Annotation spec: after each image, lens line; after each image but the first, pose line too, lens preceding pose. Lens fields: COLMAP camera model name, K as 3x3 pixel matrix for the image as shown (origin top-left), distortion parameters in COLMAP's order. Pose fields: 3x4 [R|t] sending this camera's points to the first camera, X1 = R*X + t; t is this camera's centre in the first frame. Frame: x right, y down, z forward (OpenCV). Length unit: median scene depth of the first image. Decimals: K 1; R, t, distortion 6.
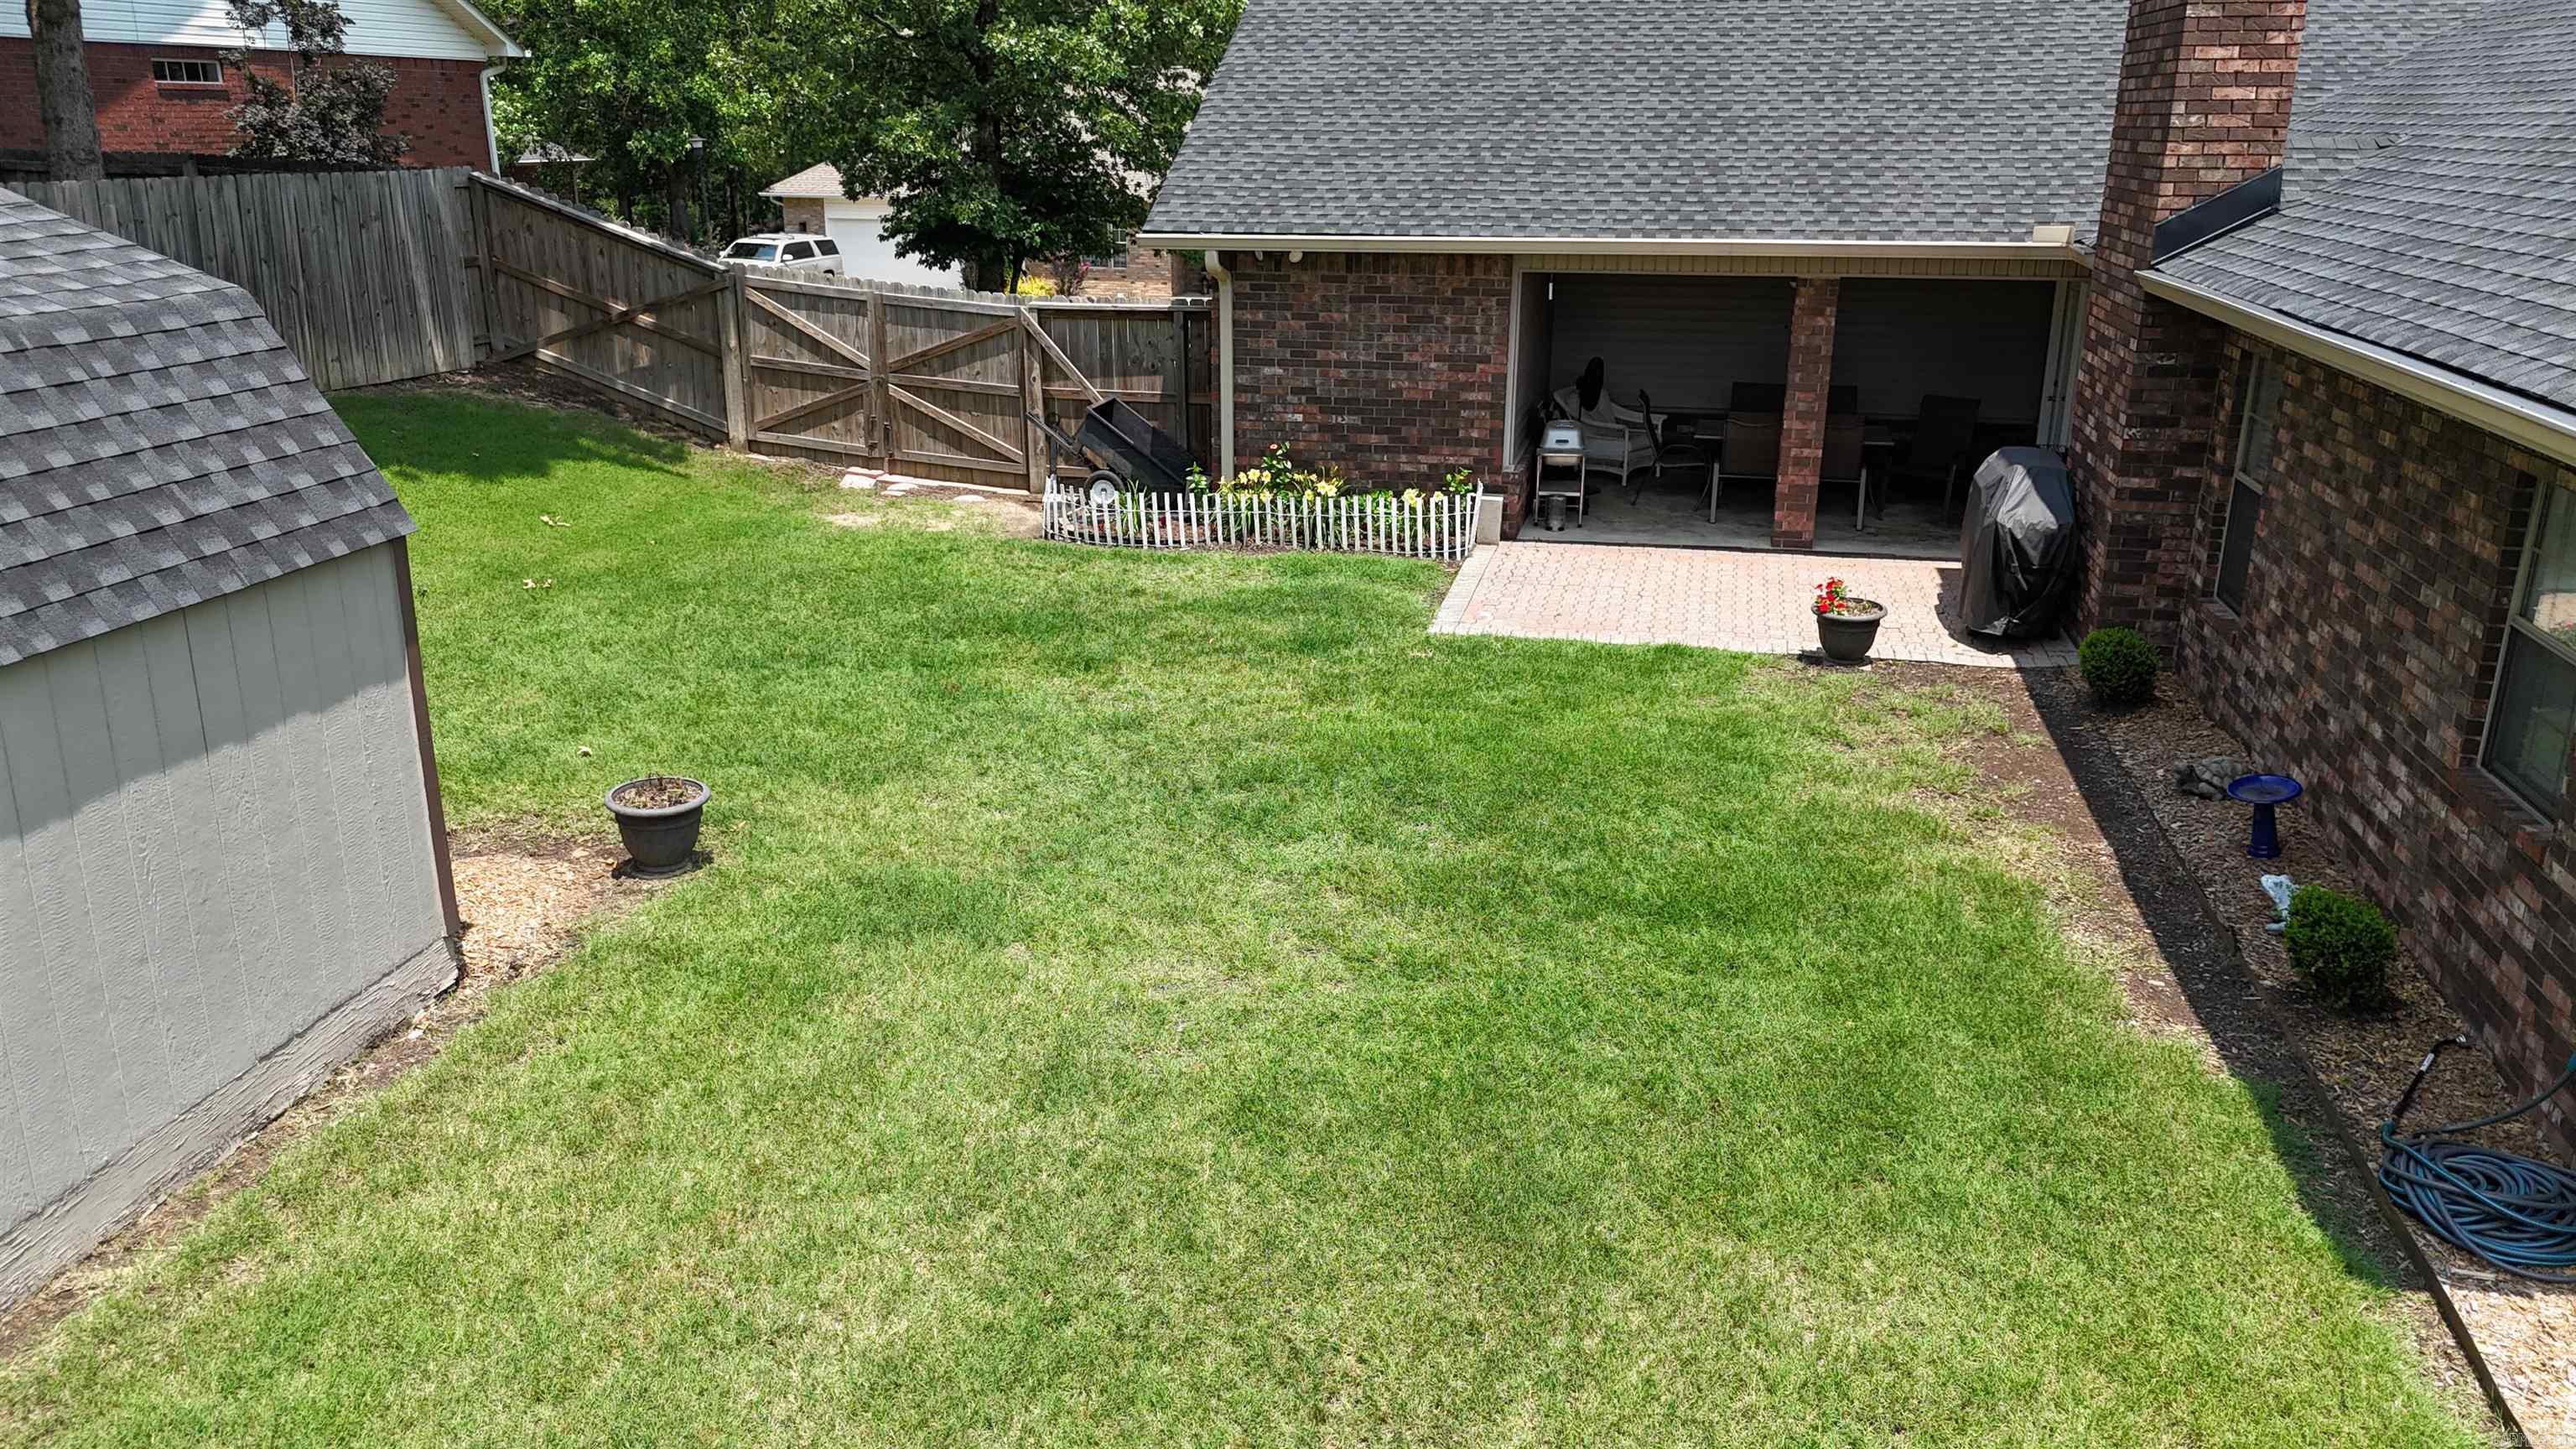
lens RADIAL K [[1846.1, 0, 1288.0], [0, 1846.1, 724.5], [0, 0, 1]] dist [0.037363, -0.000254]
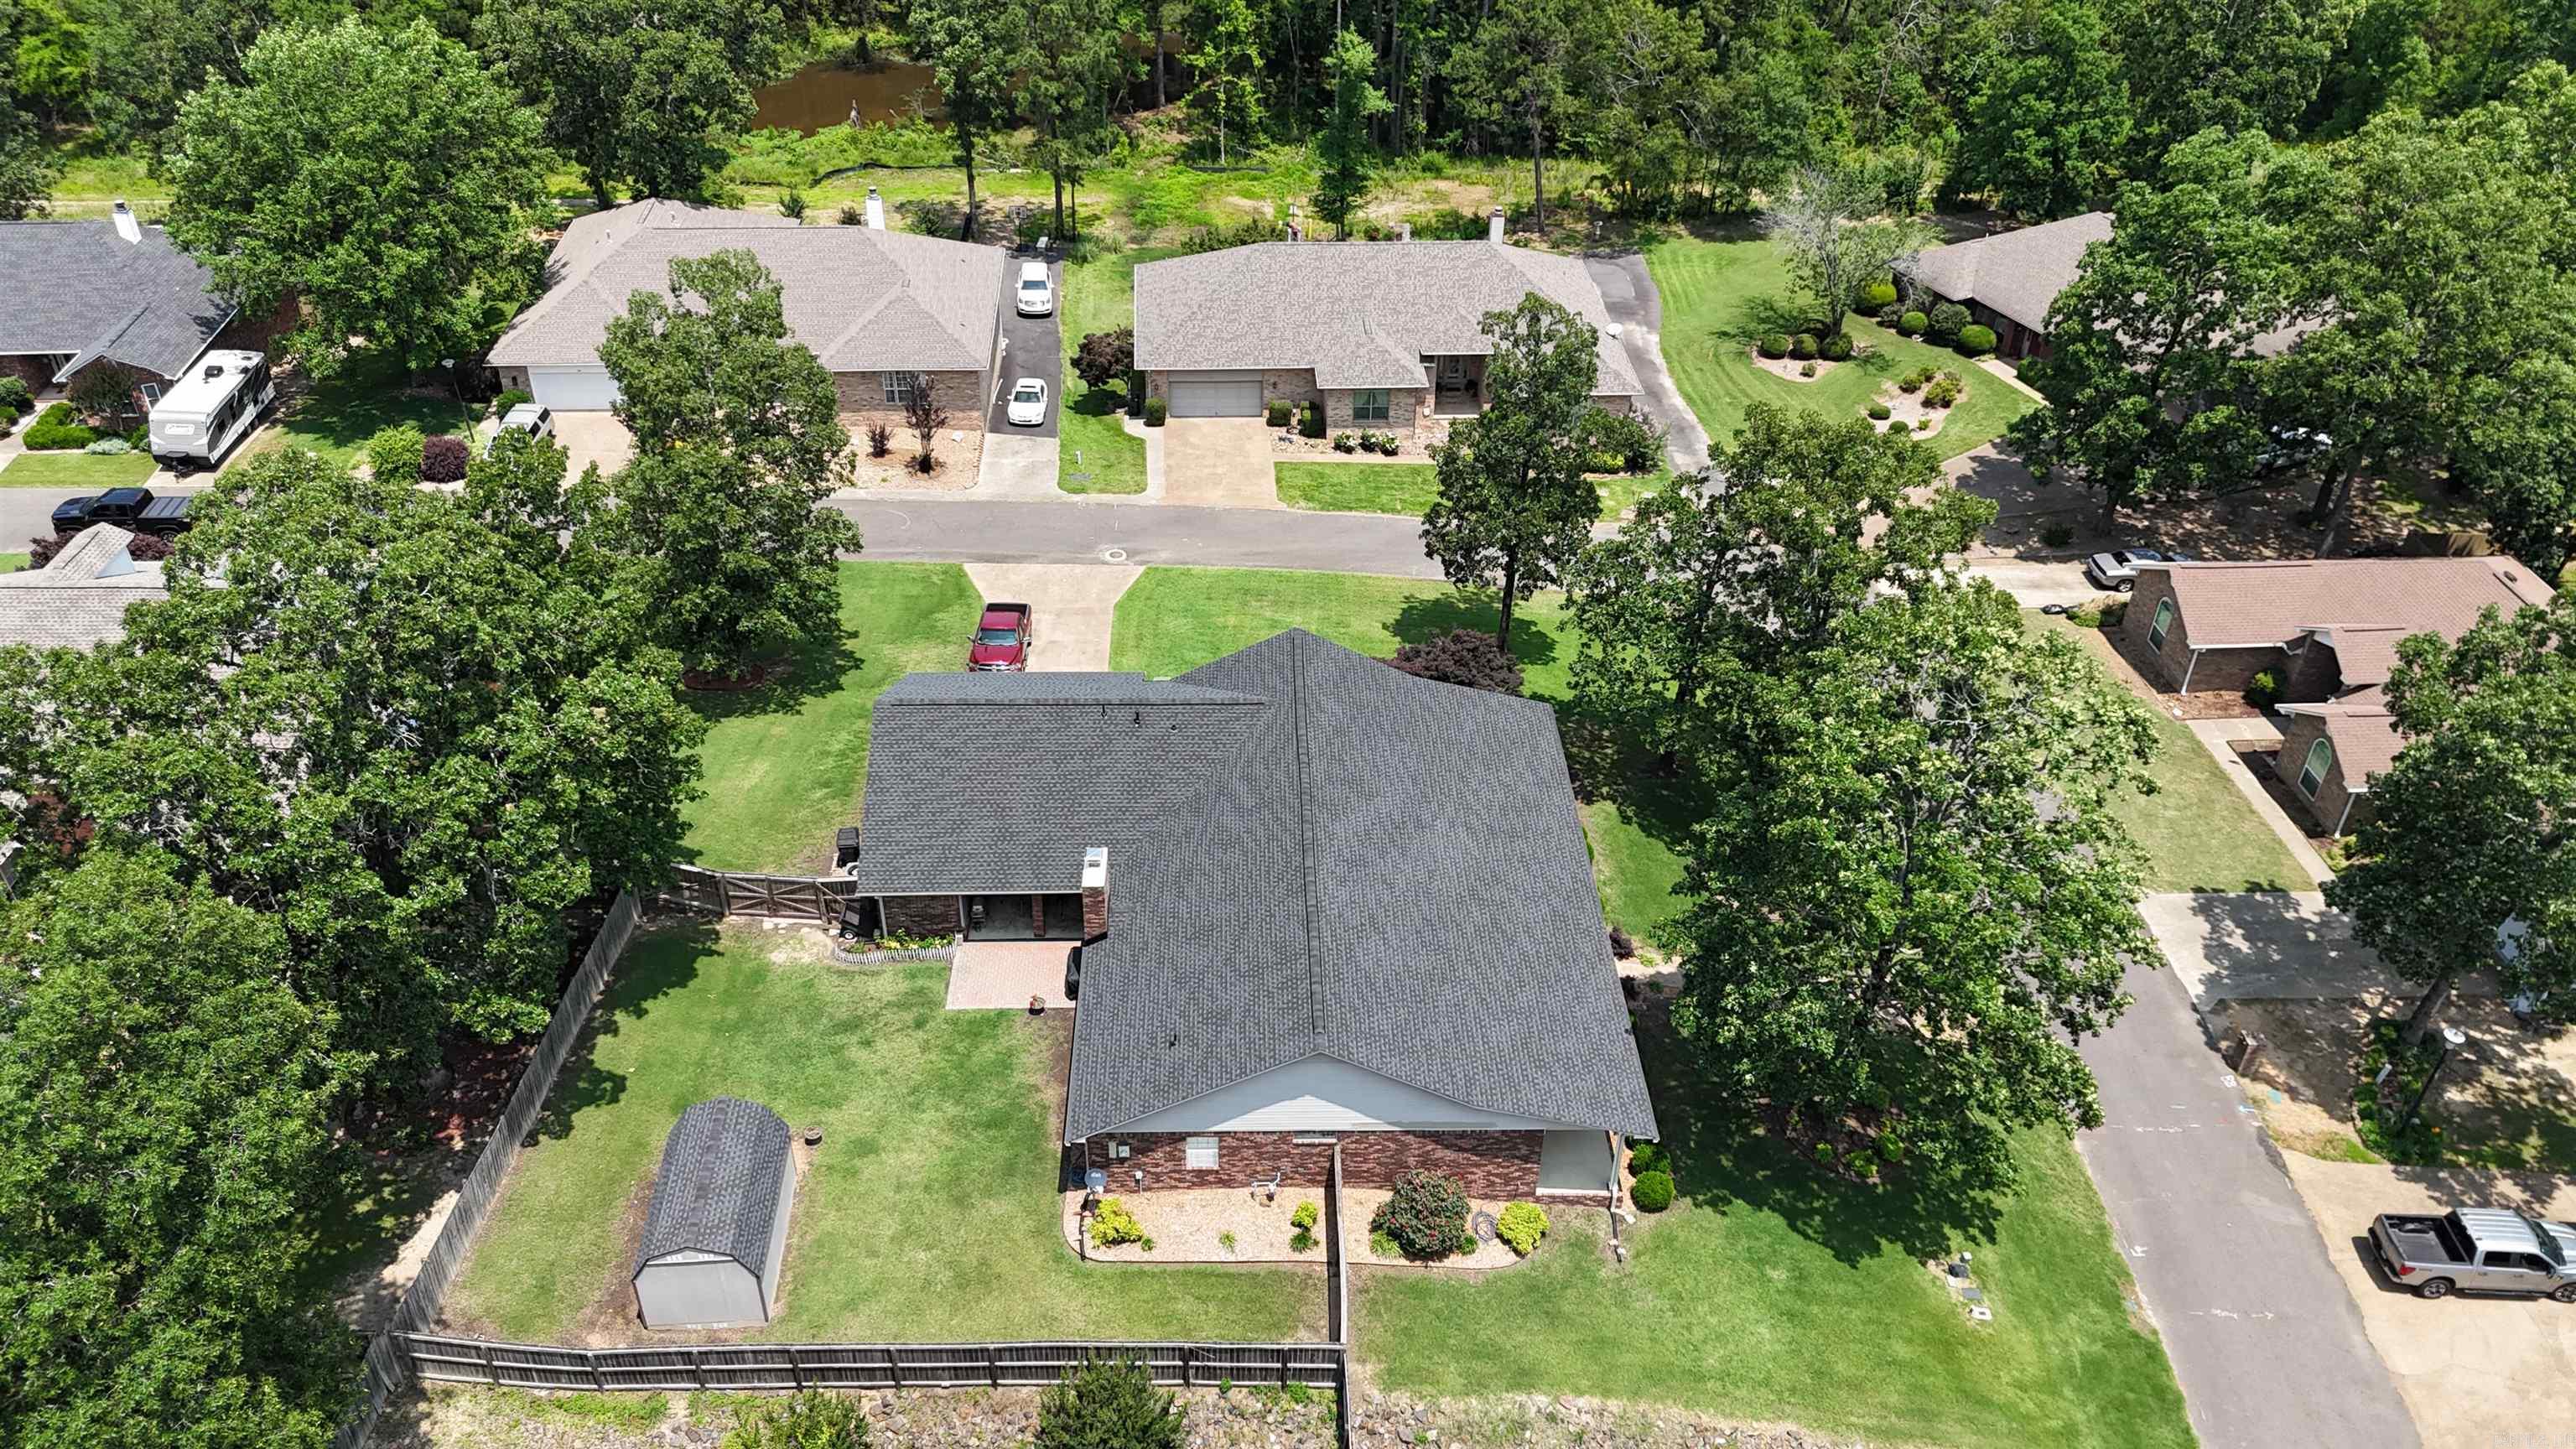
lens RADIAL K [[1846.1, 0, 1288.0], [0, 1846.1, 724.5], [0, 0, 1]] dist [0.037363, -0.000254]
pose [[0.971157, -0.135403, 0.196267, 0.122021], [0.066038, 0.943661, 0.324256, -2.615451], [-0.229115, -0.301942, 0.925385, -3.835291]]
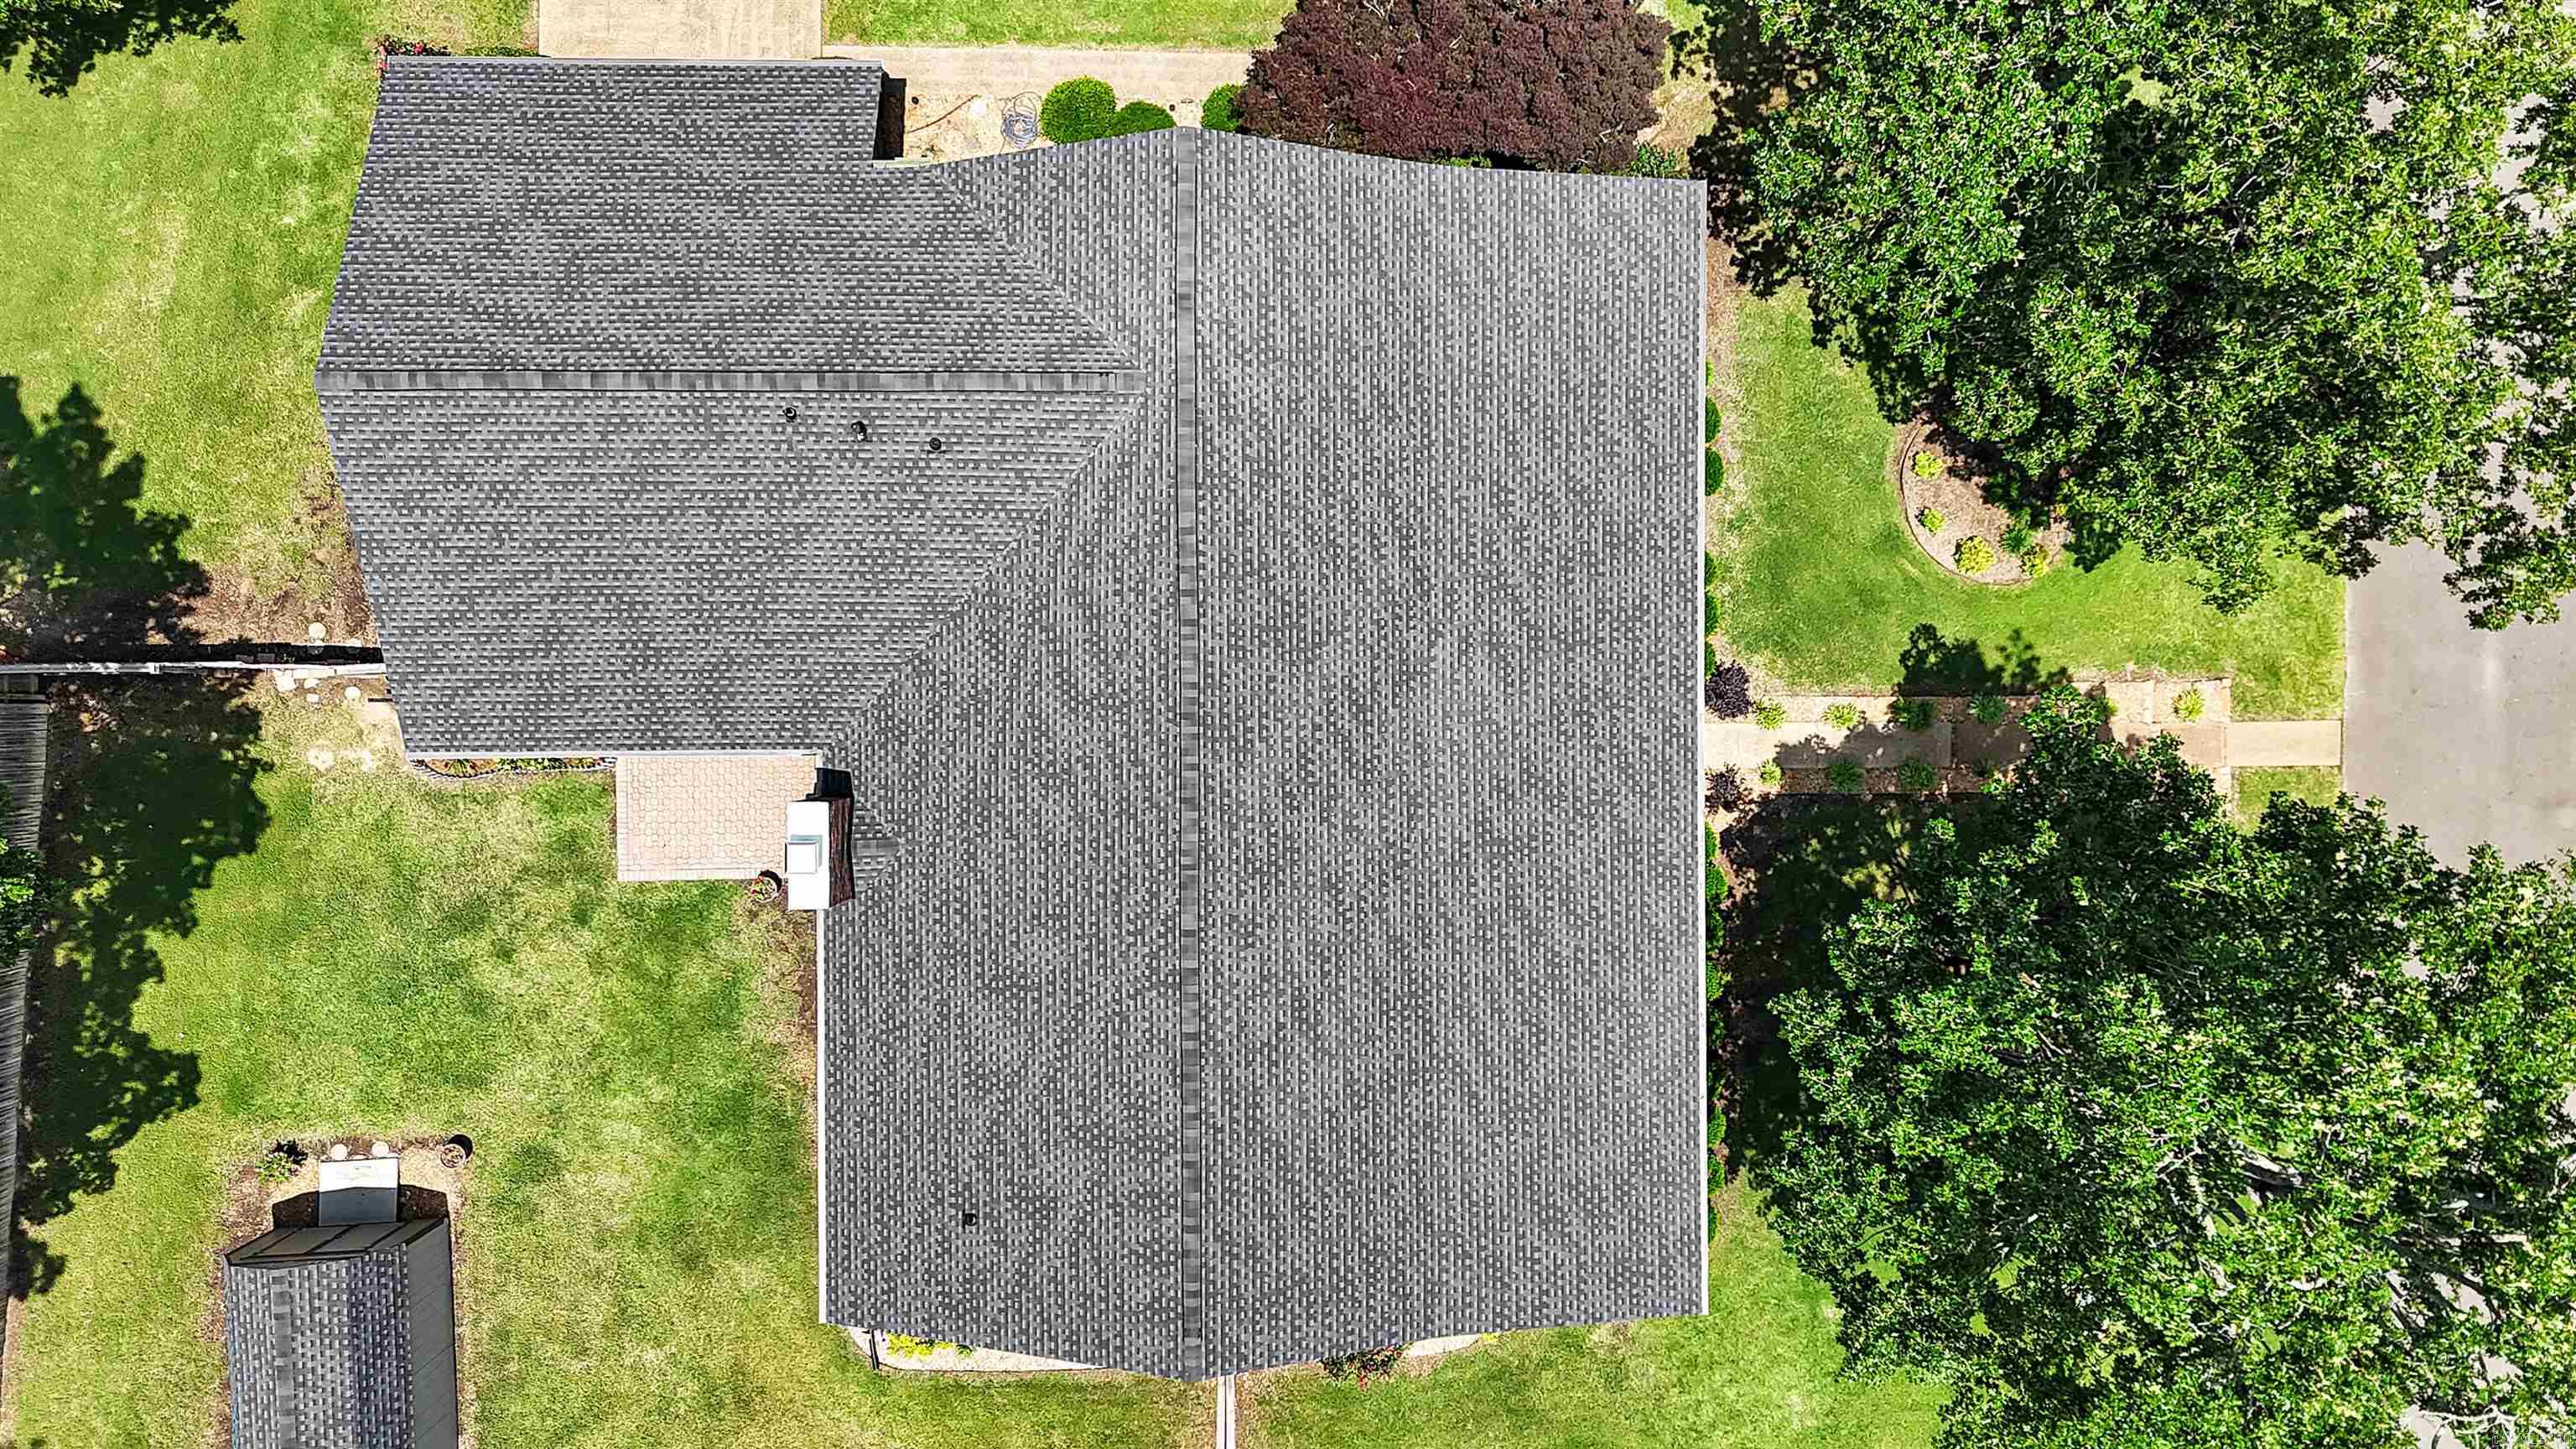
lens RADIAL K [[1846.1, 0, 1288.0], [0, 1846.1, 724.5], [0, 0, 1]] dist [0.037363, -0.000254]
pose [[0.975400, -0.220078, 0.012699, 1.341641], [0.051722, 0.284473, 0.957288, -3.414710], [-0.214290, -0.933081, 0.288857, 0.302229]]
